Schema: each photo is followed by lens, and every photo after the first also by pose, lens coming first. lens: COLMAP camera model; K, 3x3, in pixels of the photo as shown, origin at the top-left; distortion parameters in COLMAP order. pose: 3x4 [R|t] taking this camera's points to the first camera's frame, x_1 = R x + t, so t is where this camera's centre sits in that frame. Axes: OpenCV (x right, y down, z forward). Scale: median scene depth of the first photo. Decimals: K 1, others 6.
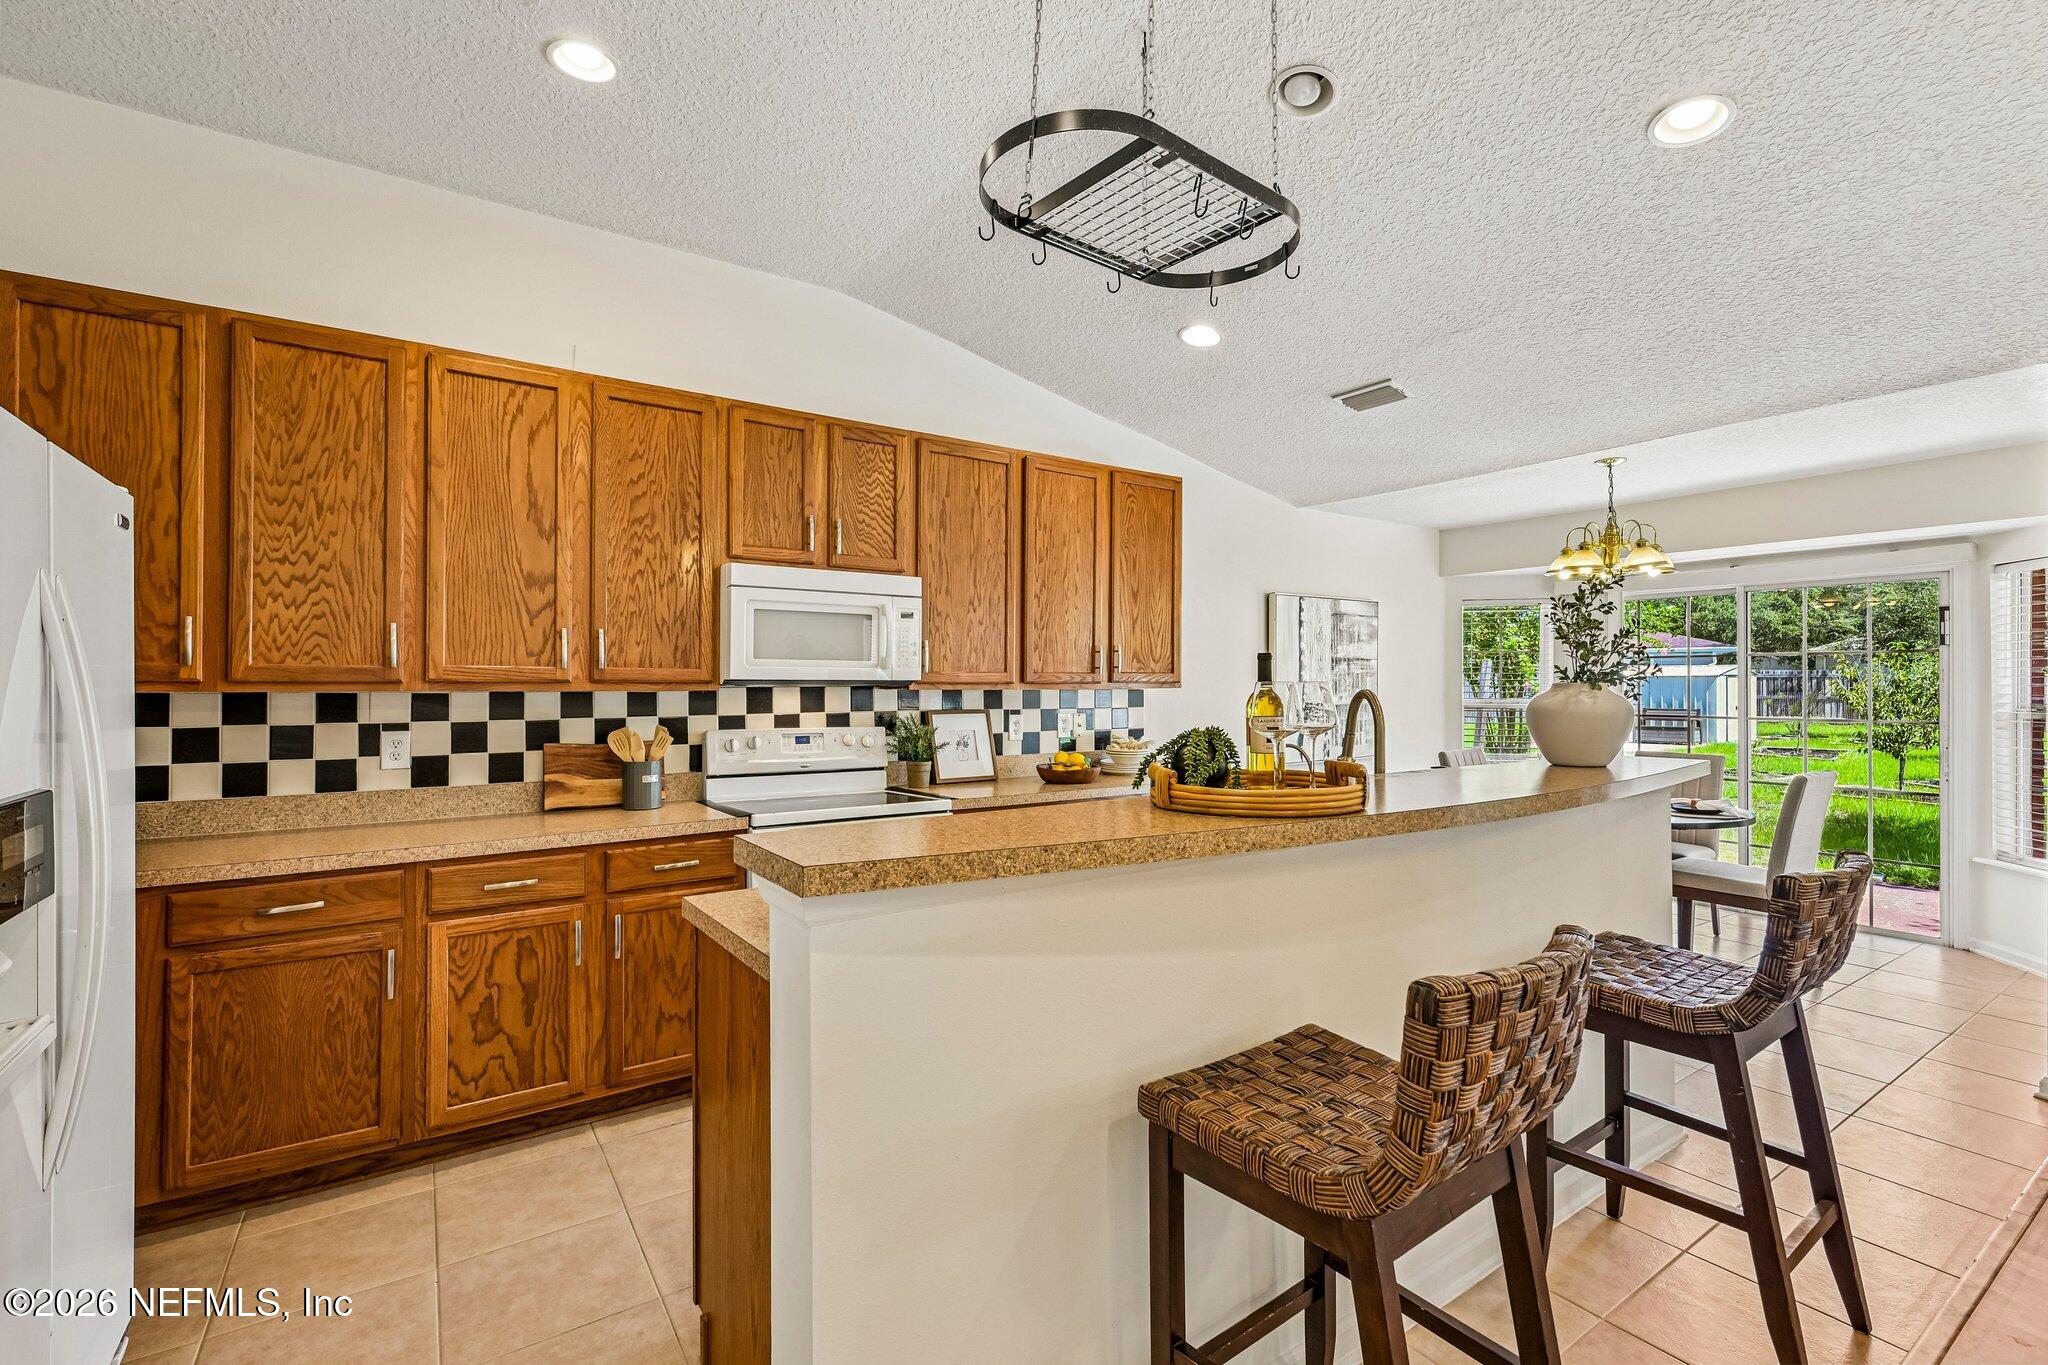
lens RADIAL K [[928.2, 0, 1020.4], [0, 928.2, 681.4], [0, 0, 1]] dist [0.000738, 0.000242]
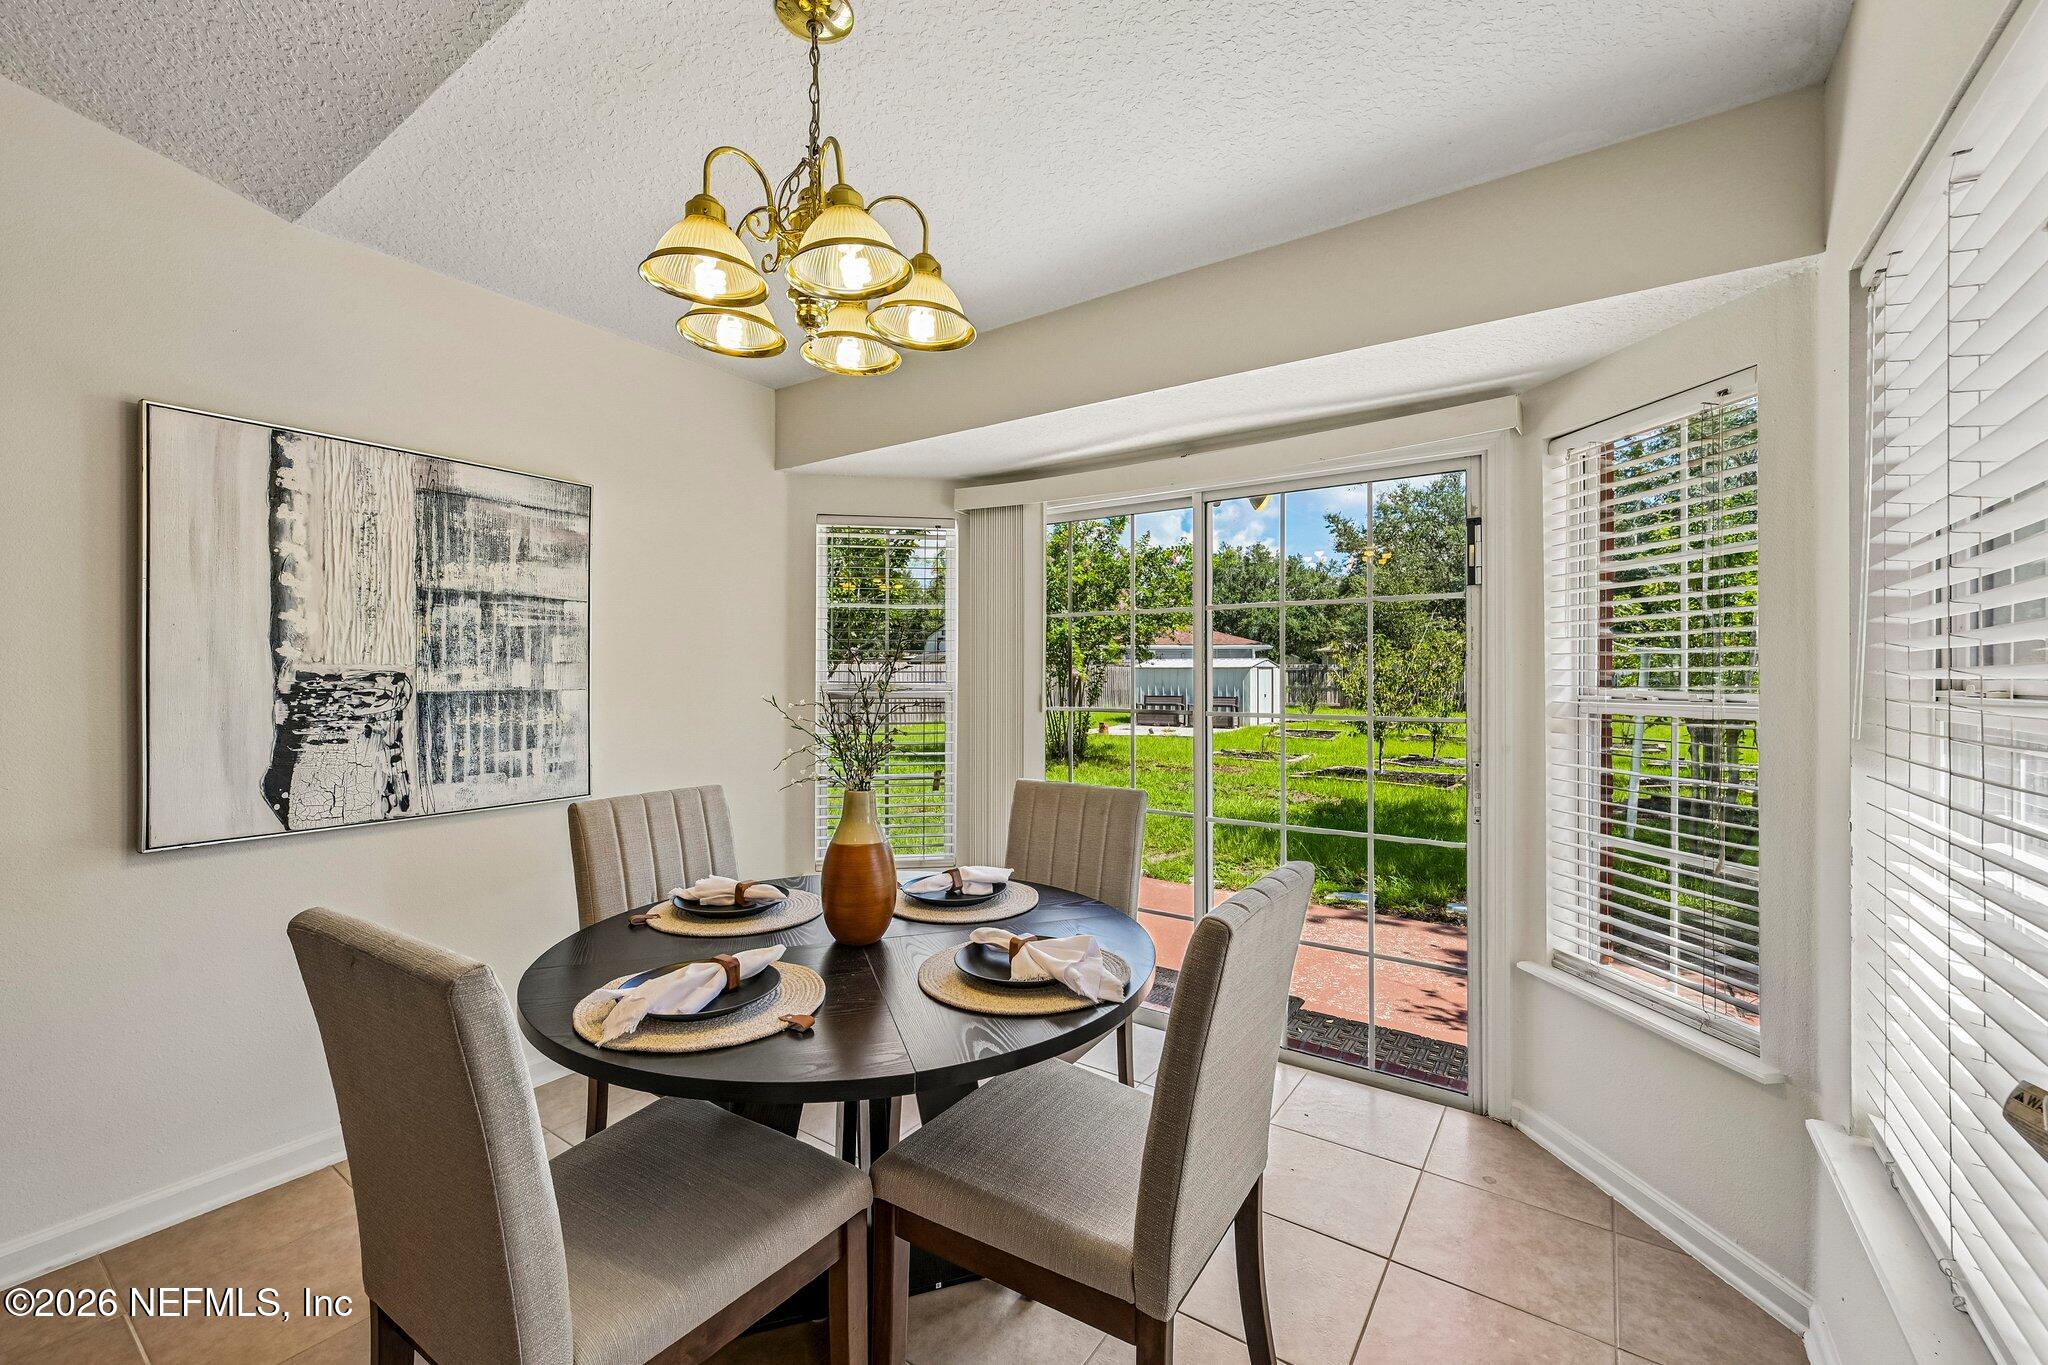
lens RADIAL K [[815.9, 0, 1036.7], [0, 815.9, 672.7], [0, 0, 1]] dist [-0.001195, -0.000416]
pose [[0.932451, 0.006016, 0.361246, 0.473547], [-0.005391, 0.999982, -0.002737, 0.014983], [-0.361256, 0.000604, 0.932467, 0.530217]]
